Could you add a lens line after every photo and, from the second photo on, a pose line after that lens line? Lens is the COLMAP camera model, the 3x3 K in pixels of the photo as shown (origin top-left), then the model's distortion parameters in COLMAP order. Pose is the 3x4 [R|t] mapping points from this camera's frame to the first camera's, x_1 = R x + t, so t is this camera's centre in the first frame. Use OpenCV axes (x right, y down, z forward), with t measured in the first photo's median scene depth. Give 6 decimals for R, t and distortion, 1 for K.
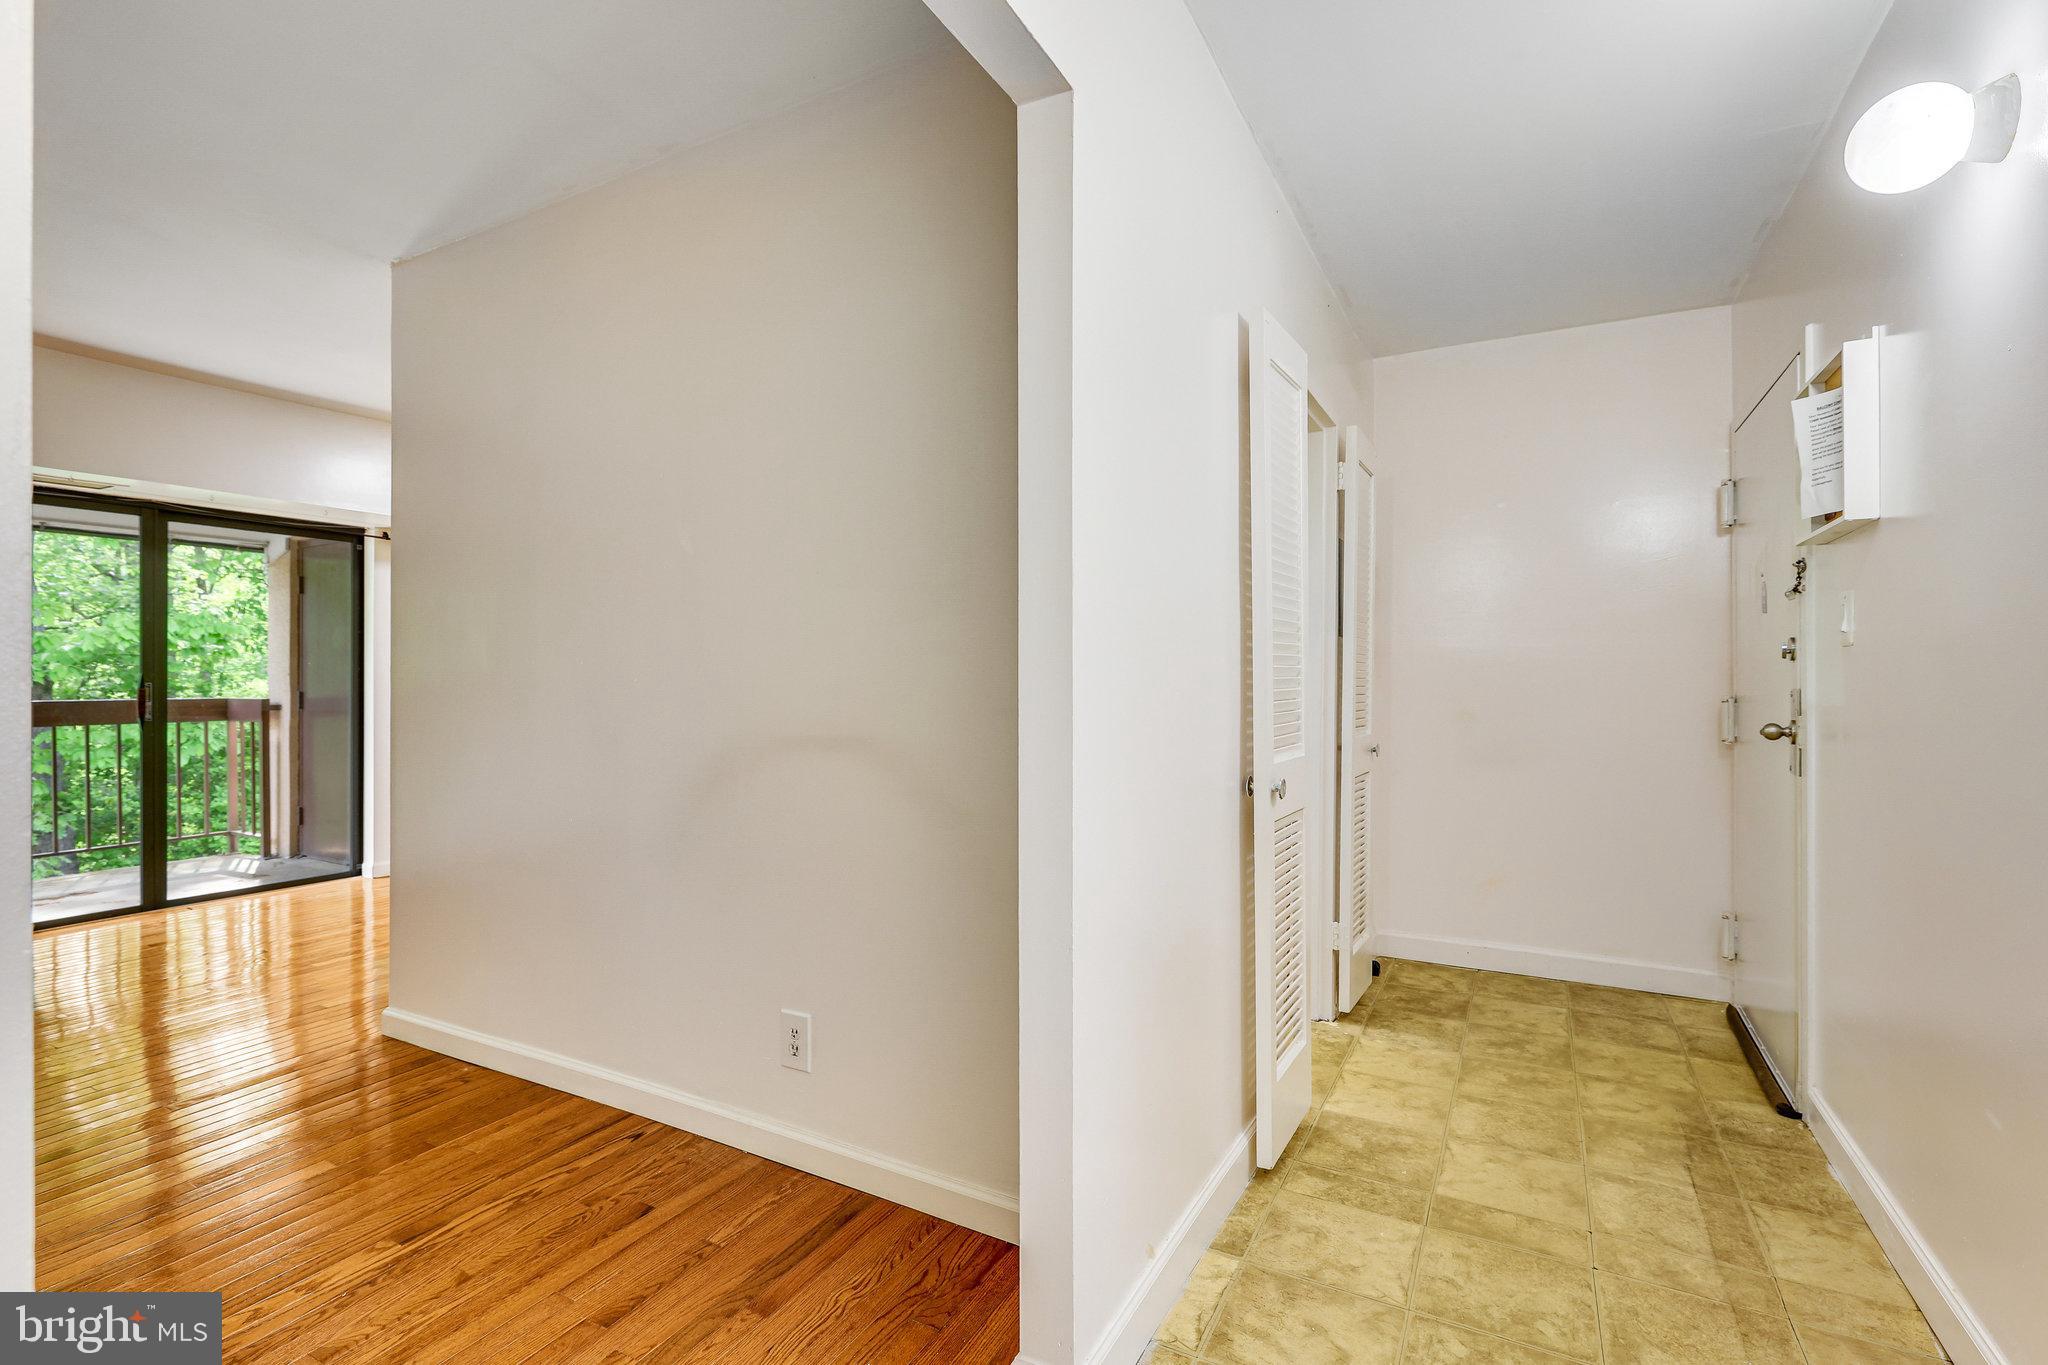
lens RADIAL K [[934.1, 0, 1024.0], [0, 934.1, 682.5], [0, 0, 1]] dist [0.002109, 0.000112]
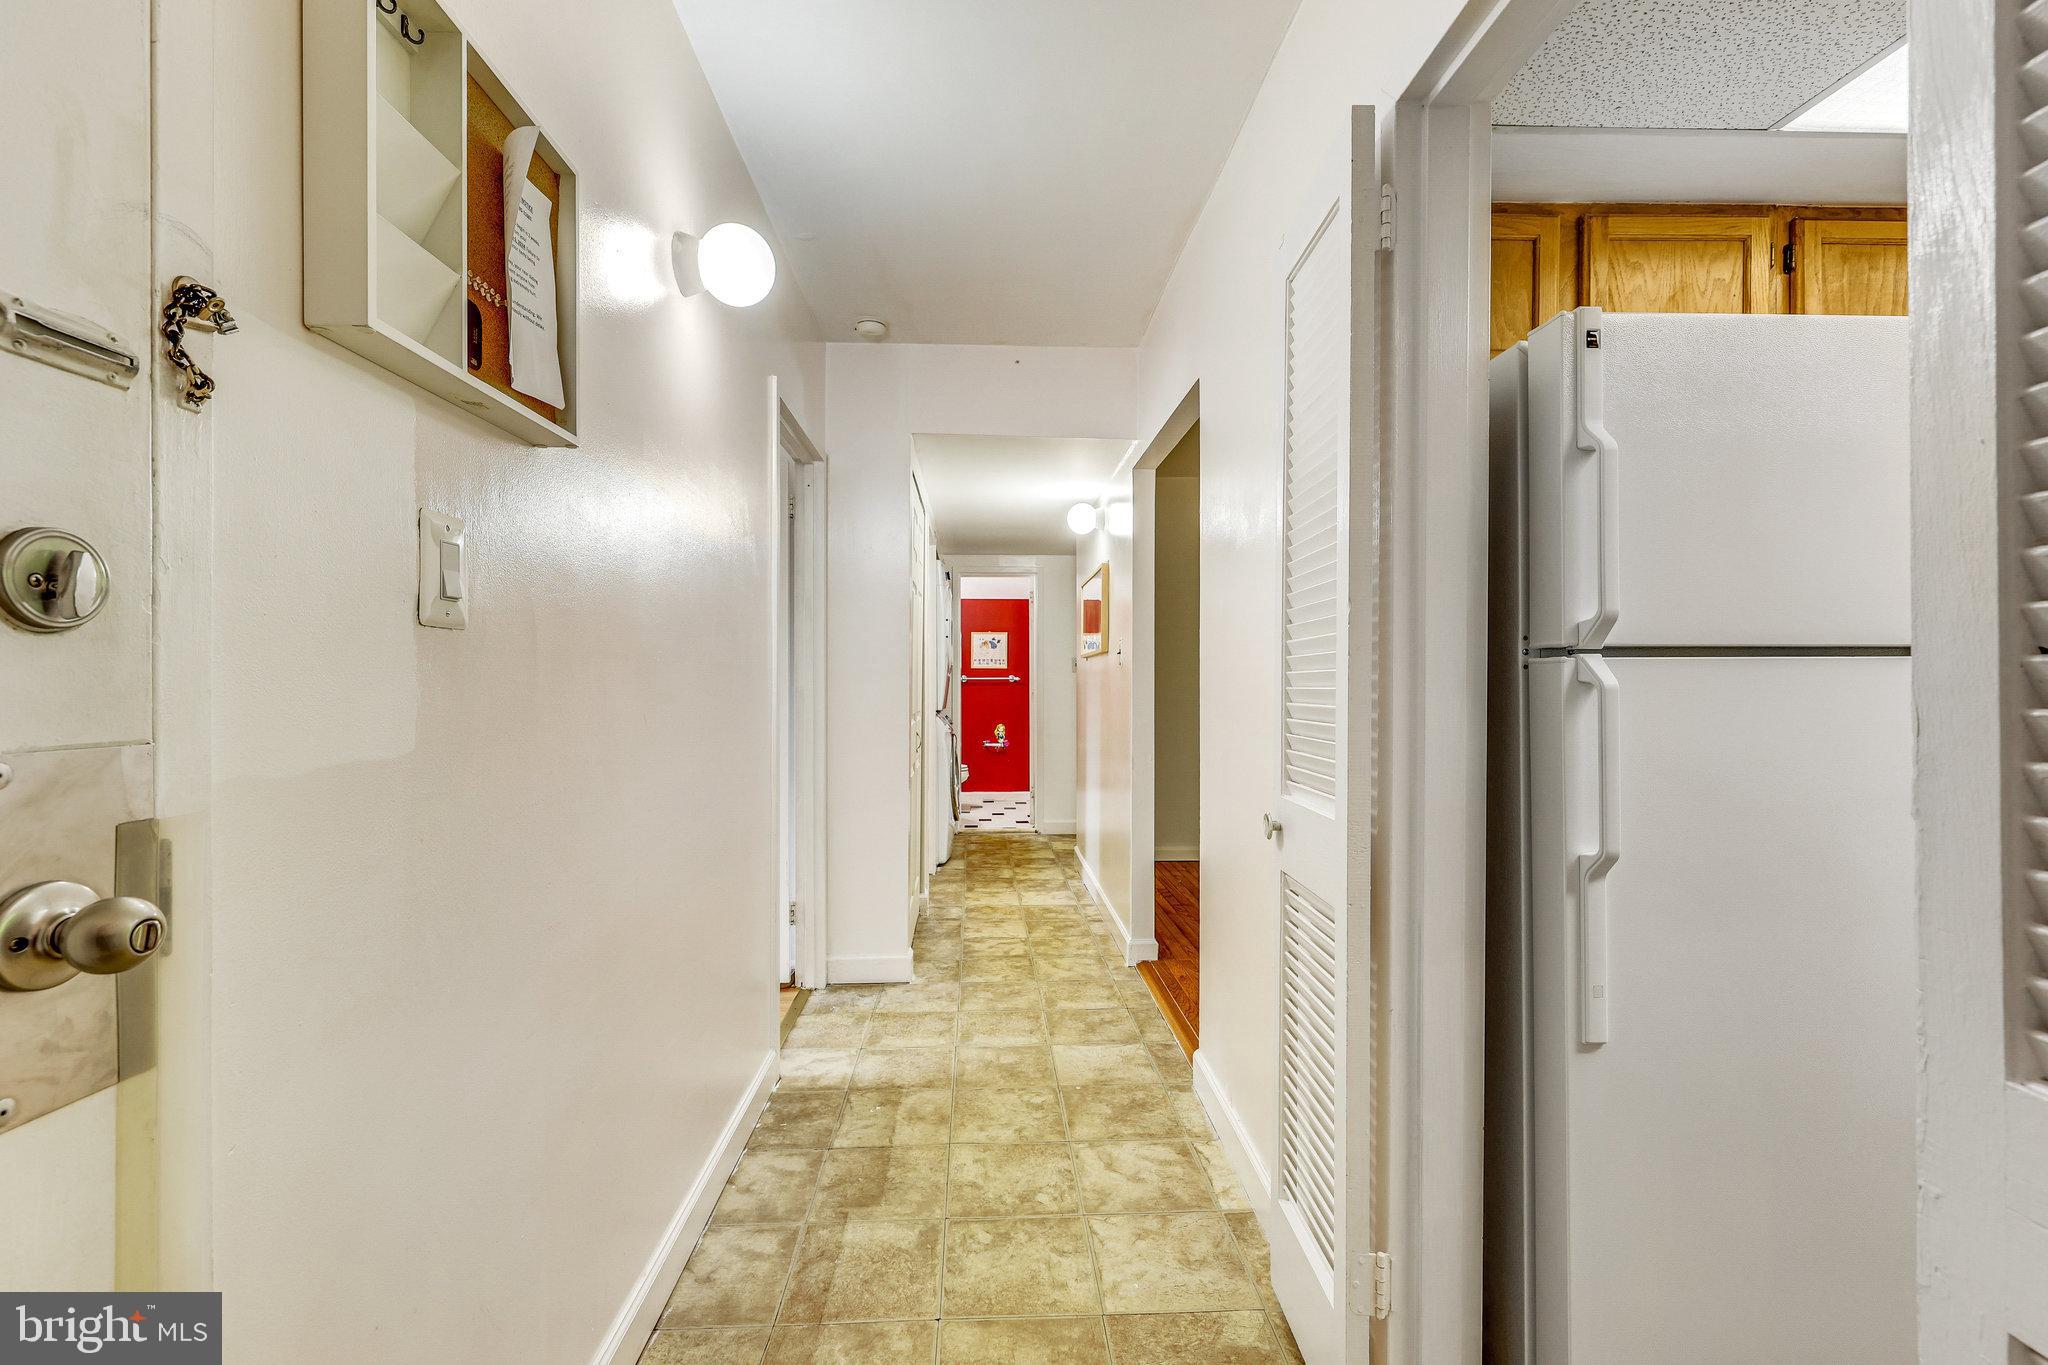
lens RADIAL K [[934.1, 0, 1024.0], [0, 934.1, 682.5], [0, 0, 1]] dist [0.002109, 0.000112]
pose [[-0.856171, 0.003470, -0.516681, 1.059055], [0.002498, 0.999994, 0.002575, -0.018864], [0.516687, 0.000914, -0.856174, 1.920935]]
